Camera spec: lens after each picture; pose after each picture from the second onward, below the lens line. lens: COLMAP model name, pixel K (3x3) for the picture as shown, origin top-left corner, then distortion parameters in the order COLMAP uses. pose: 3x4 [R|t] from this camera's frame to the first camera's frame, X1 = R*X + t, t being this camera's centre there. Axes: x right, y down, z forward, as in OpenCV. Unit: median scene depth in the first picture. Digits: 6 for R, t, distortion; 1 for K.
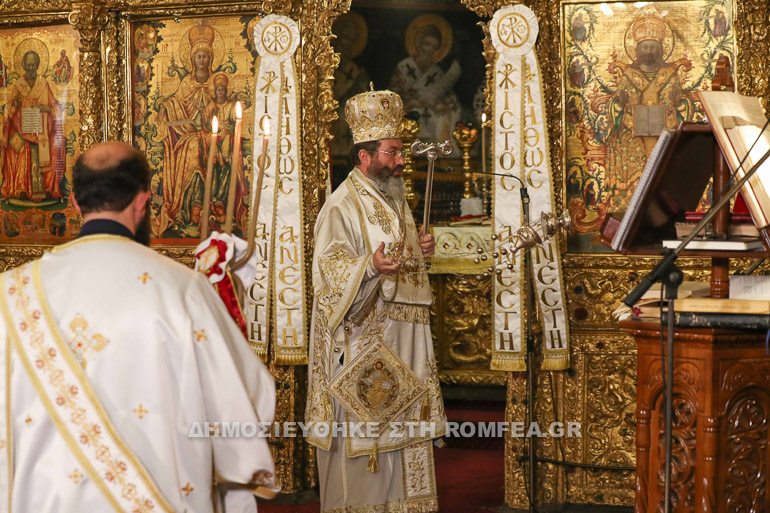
lens RADIAL K [[1588.5, 0, 384.7], [0, 1588.5, 249.9], [0, 0, 1]] dist [-0.258421, 0.000000]
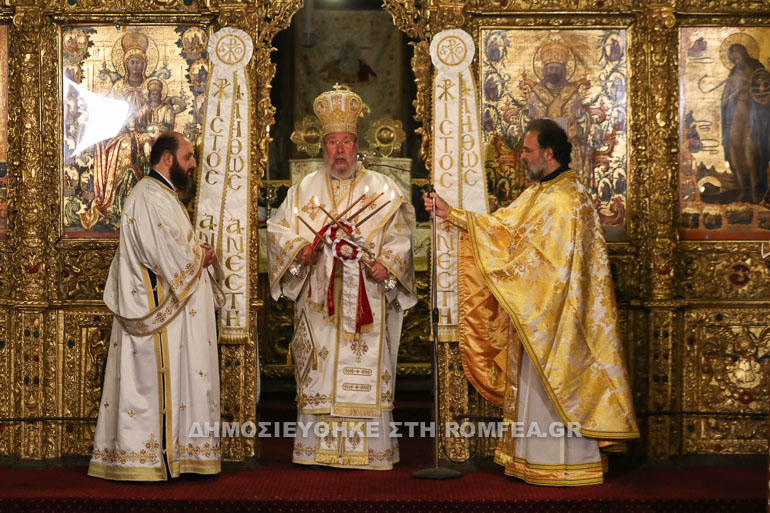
lens RADIAL K [[1970.0, 0, 385.2], [0, 1970.0, 260.5], [0, 0, 1]] dist [-0.099681, 0.000000]
pose [[0.933586, -0.000324, 0.358352, -0.460954], [0.008429, 0.999743, -0.021056, 0.044517], [-0.358253, 0.022678, 0.933349, -0.326282]]
